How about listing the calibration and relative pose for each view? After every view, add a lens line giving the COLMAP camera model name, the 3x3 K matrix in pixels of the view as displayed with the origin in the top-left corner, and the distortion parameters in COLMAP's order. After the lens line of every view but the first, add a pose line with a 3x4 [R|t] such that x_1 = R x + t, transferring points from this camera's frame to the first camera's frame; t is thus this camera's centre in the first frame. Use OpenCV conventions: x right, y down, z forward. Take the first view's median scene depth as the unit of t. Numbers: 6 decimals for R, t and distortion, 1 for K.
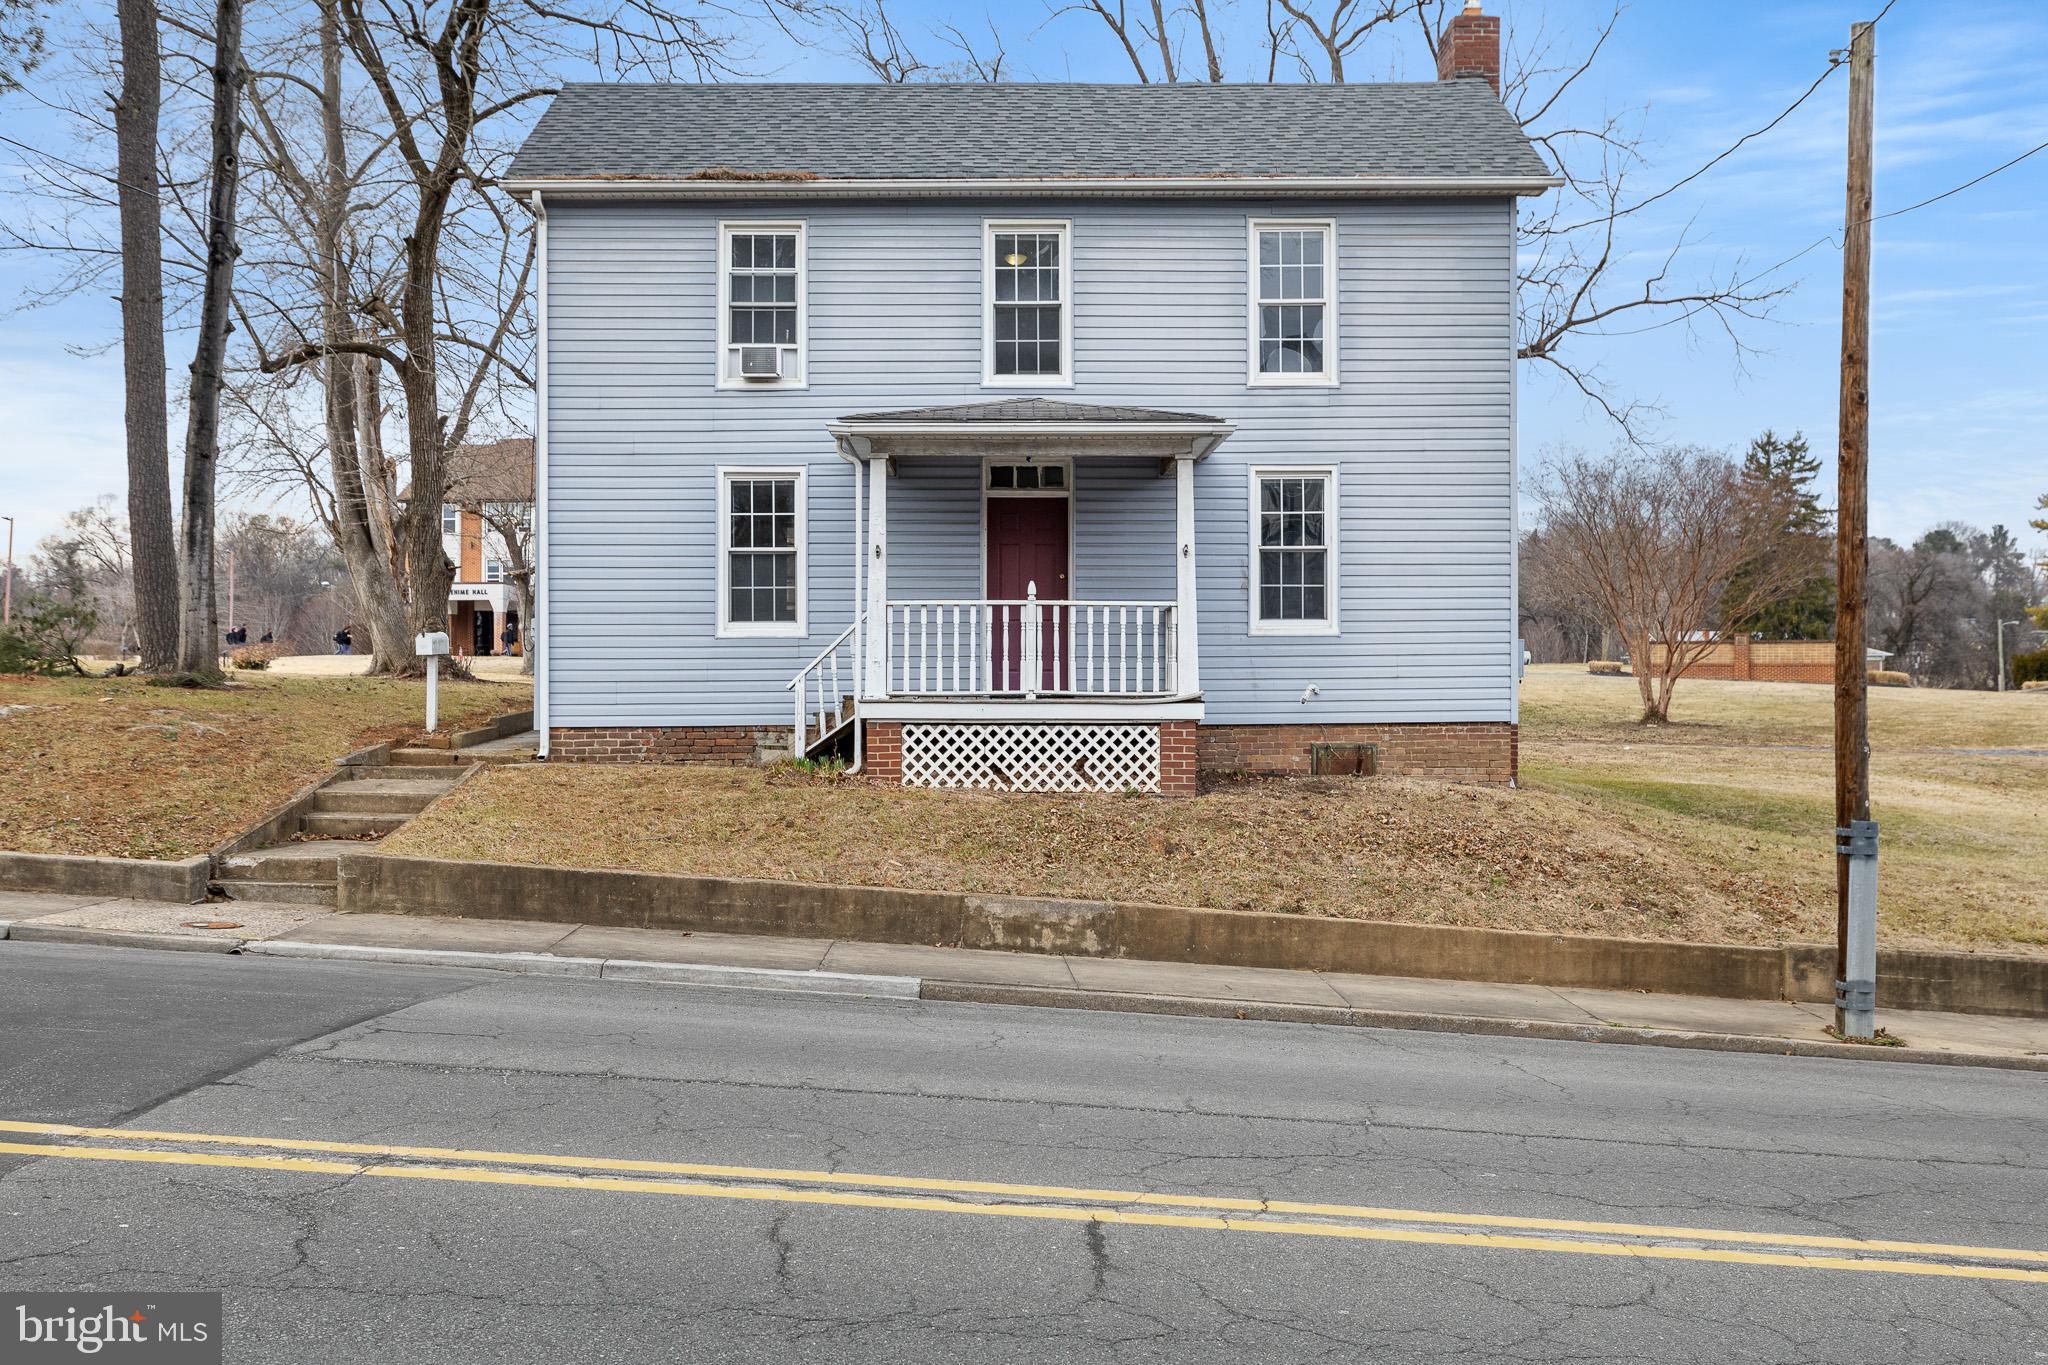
lens RADIAL K [[1920.9, 0, 1022.8], [0, 1920.9, 701.2], [0, 0, 1]] dist [0.018413, 0.000000]
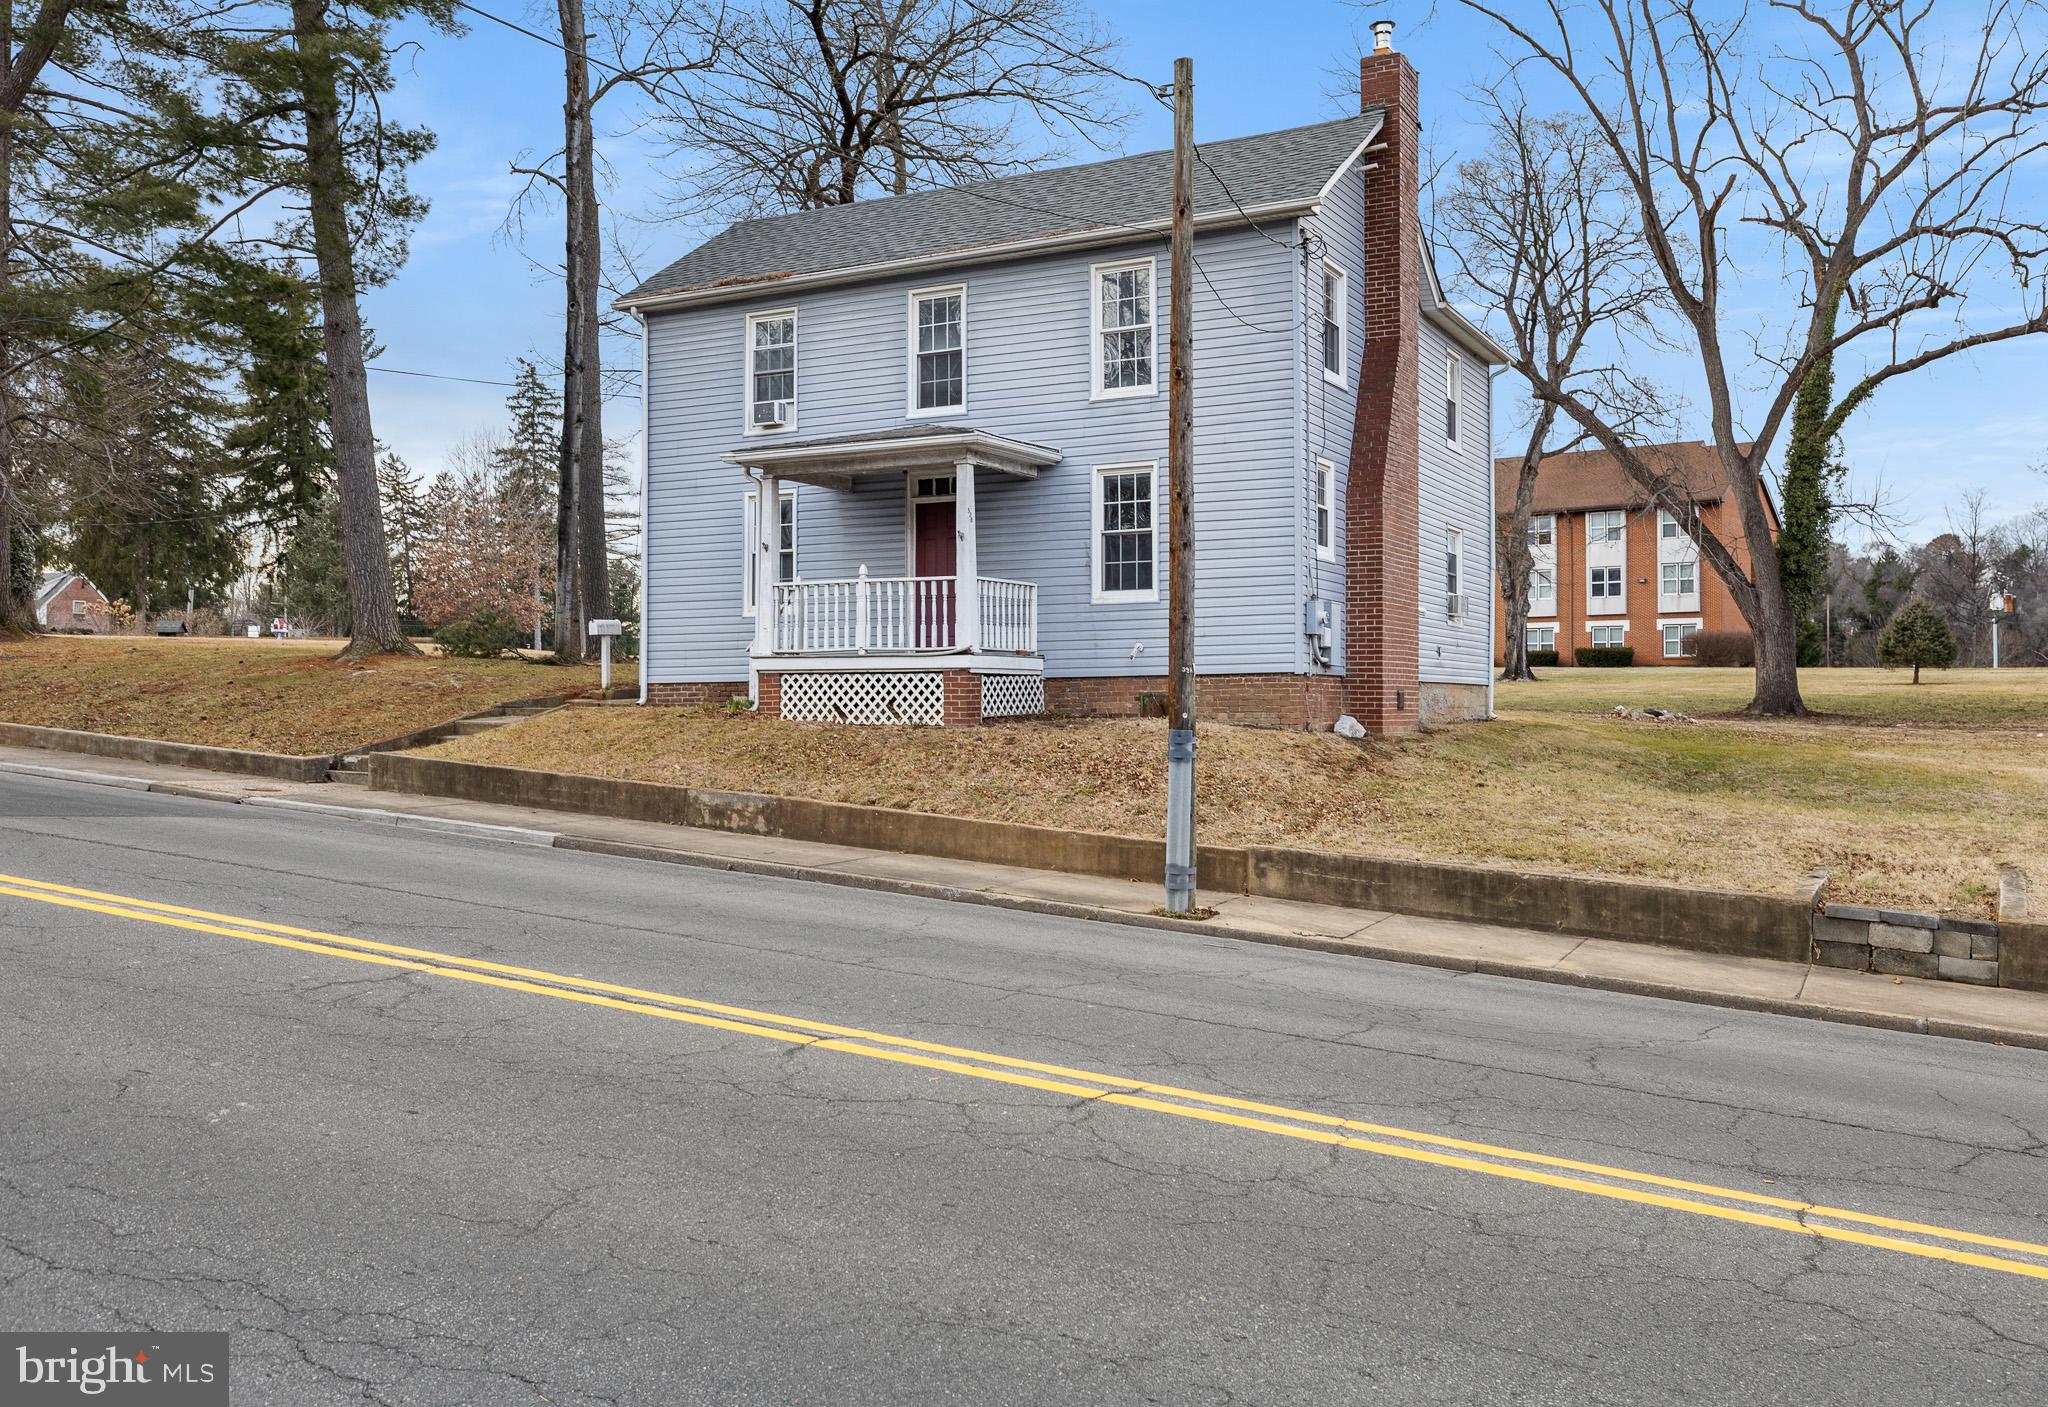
lens RADIAL K [[1732.7, 0, 1023.4], [0, 1732.7, 682.8], [0, 0, 1]] dist [0.032232, -0.025745]
pose [[0.878423, -0.007311, -0.477827, 0.668518], [-0.003734, 0.999747, -0.022160, 0.044513], [0.477868, 0.021250, 0.878174, 0.013319]]
